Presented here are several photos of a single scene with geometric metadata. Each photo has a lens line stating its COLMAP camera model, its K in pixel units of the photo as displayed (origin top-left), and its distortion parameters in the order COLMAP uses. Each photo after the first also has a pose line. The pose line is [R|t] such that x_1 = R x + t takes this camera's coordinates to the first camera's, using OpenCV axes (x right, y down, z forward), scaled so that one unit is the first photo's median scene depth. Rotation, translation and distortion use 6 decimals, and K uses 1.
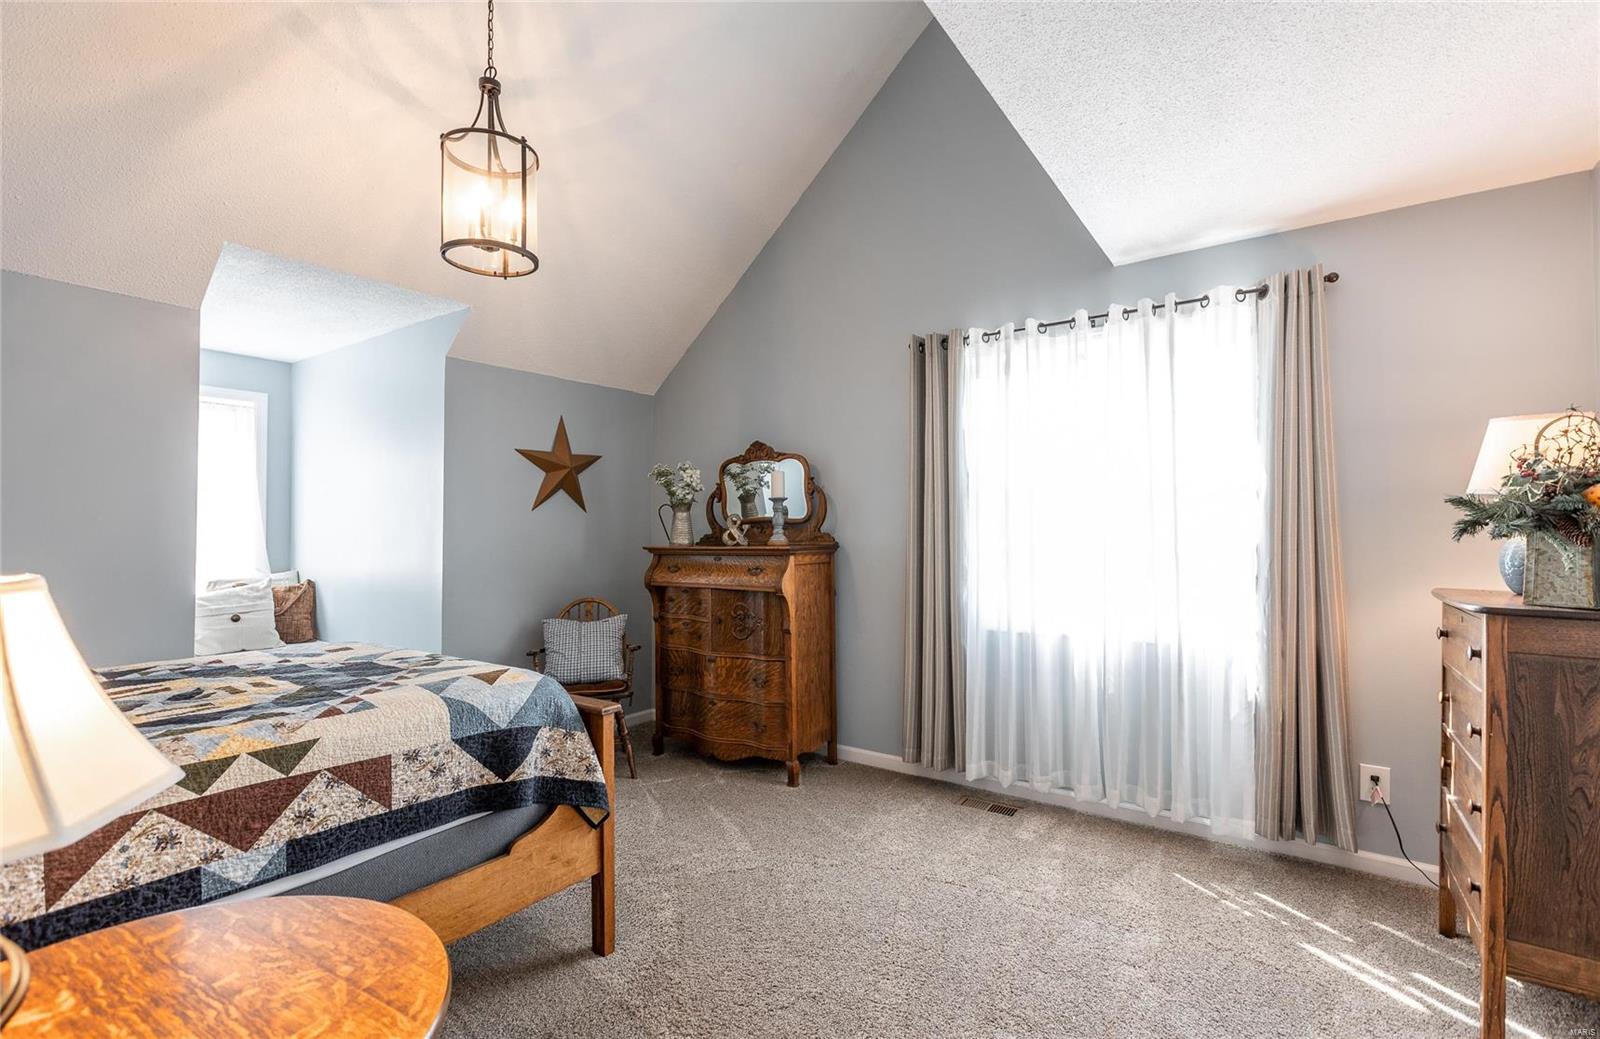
lens RADIAL K [[729.4, 0, 800.4], [0, 729.4, 526.8], [0, 0, 1]] dist [0.000264, 0.001320]
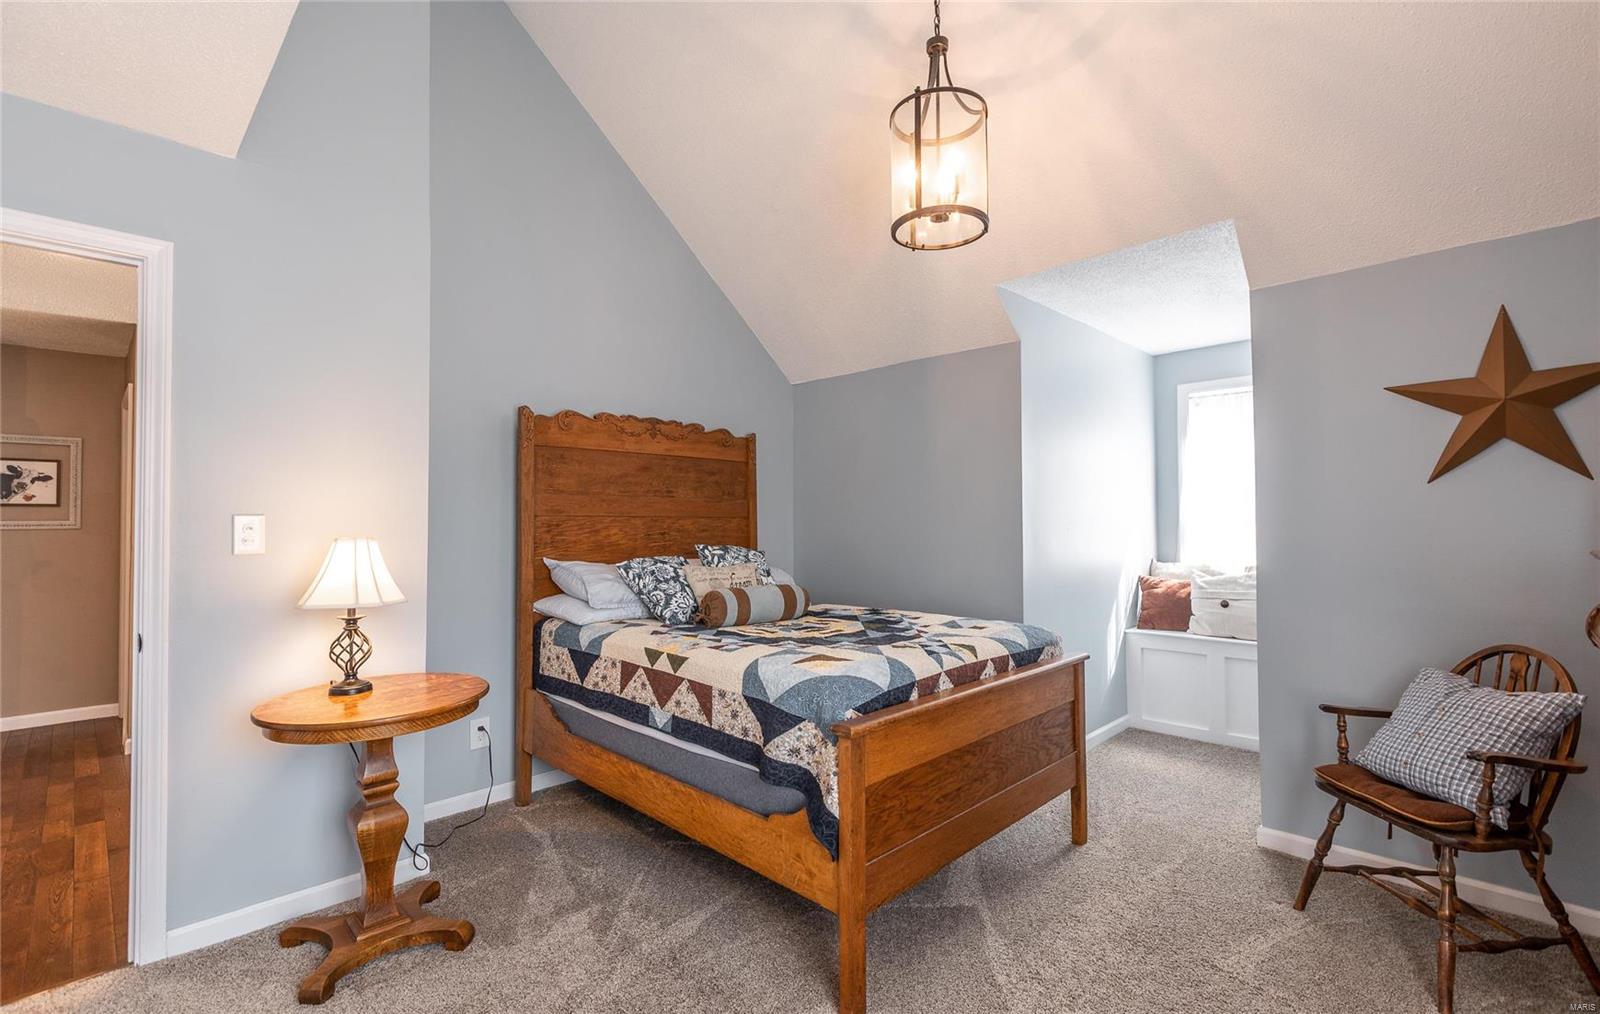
lens RADIAL K [[728.4, 0, 801.2], [0, 728.4, 503.2], [0, 0, 1]] dist [-0.000805, -0.000486]
pose [[-0.179769, -0.018957, -0.983526, 0.753428], [0.010908, 0.999714, -0.021263, 0.002694], [0.983648, -0.014551, -0.179511, 1.425363]]
